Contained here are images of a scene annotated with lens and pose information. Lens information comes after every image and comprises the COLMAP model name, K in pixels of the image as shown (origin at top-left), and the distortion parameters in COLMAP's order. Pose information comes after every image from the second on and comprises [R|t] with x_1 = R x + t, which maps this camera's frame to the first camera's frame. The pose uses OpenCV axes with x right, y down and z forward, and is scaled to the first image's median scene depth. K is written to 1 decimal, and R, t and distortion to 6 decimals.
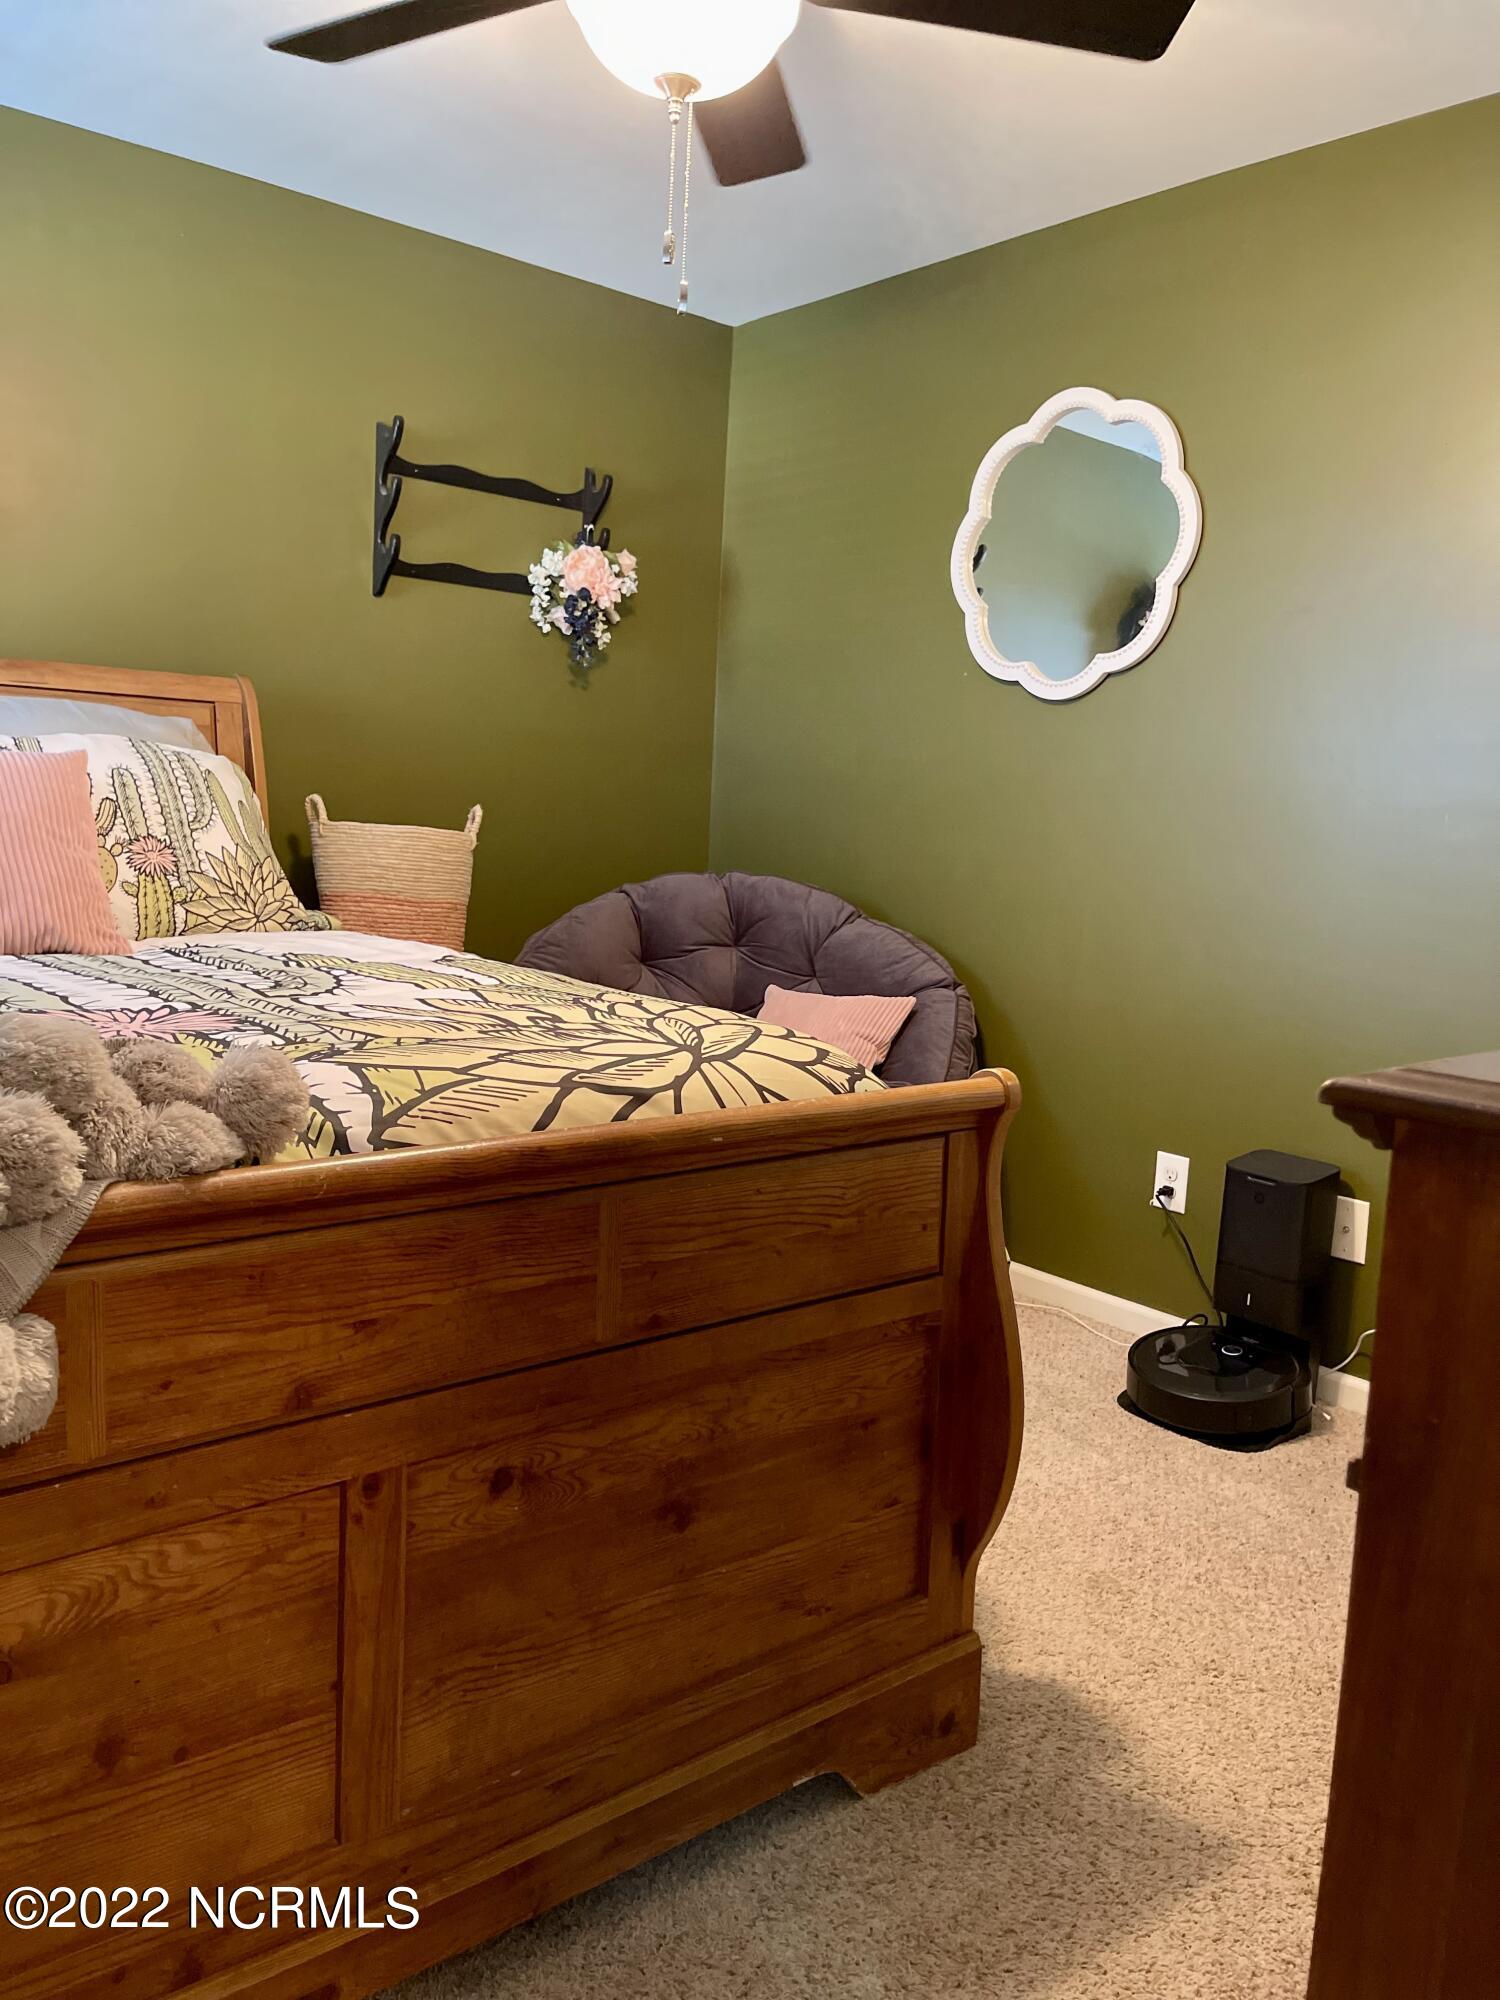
lens RADIAL K [[1511.8, 0, 747.4], [0, 1511.8, 1007.1], [0, 0, 1]] dist [0.064551, -0.082007]
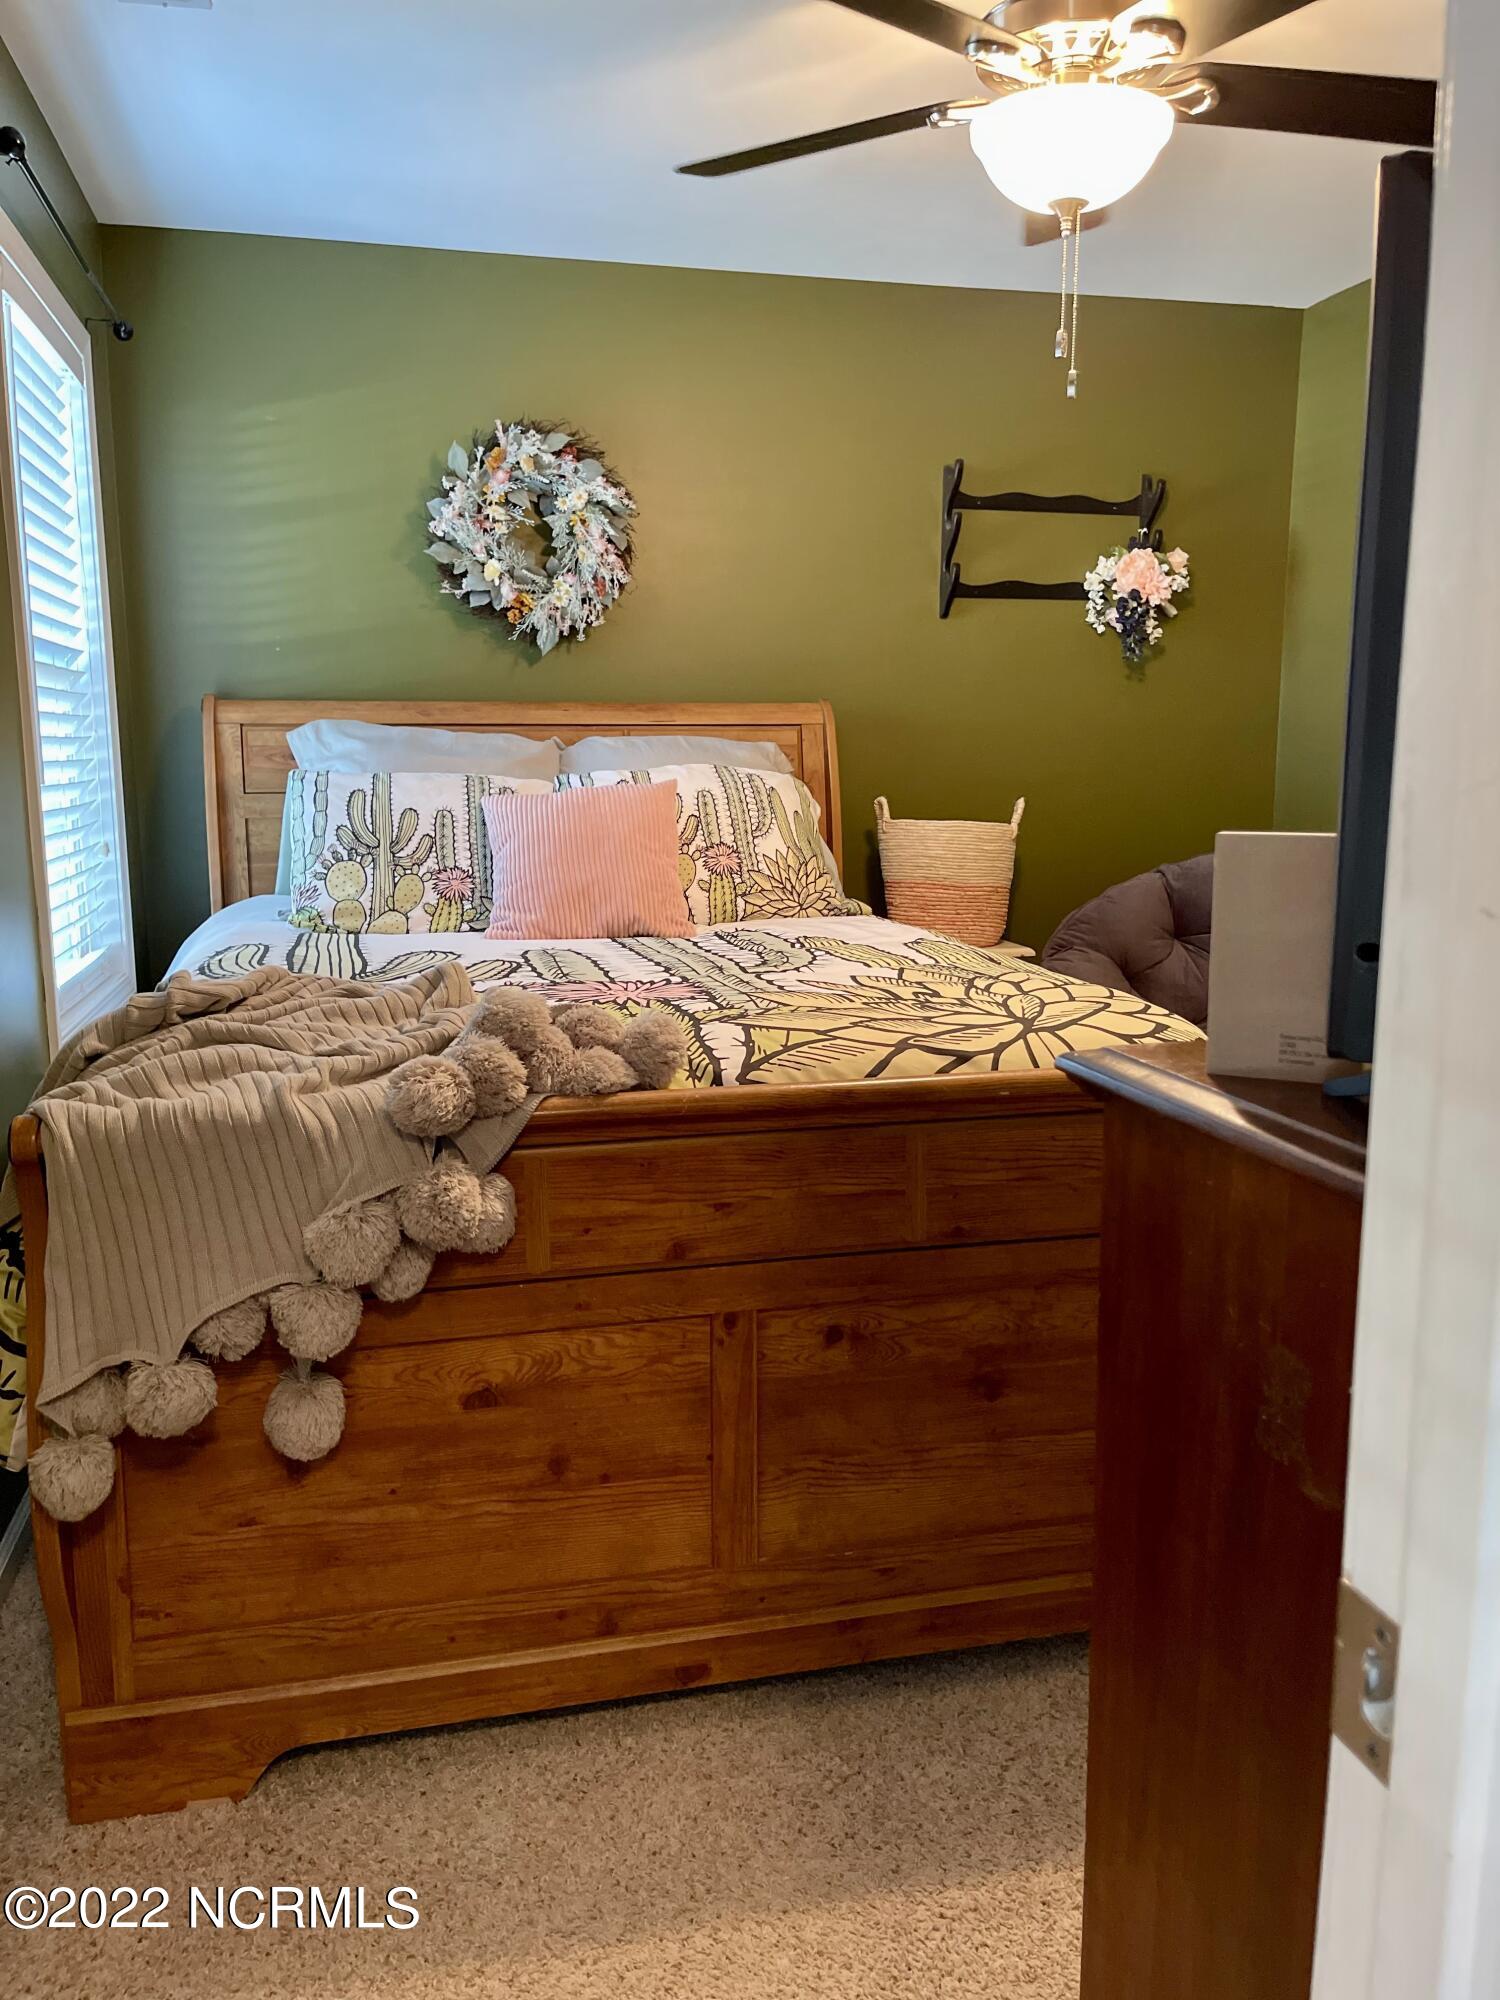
lens RADIAL K [[1493.7, 0, 750.0], [0, 1493.7, 1000.0], [0, 0, 1]] dist [0.116940, -0.311417]
pose [[0.898013, 0.020889, -0.439473, 0.343276], [-0.012549, 0.999682, 0.021873, -0.015405], [0.439790, -0.014127, 0.897989, -0.225334]]
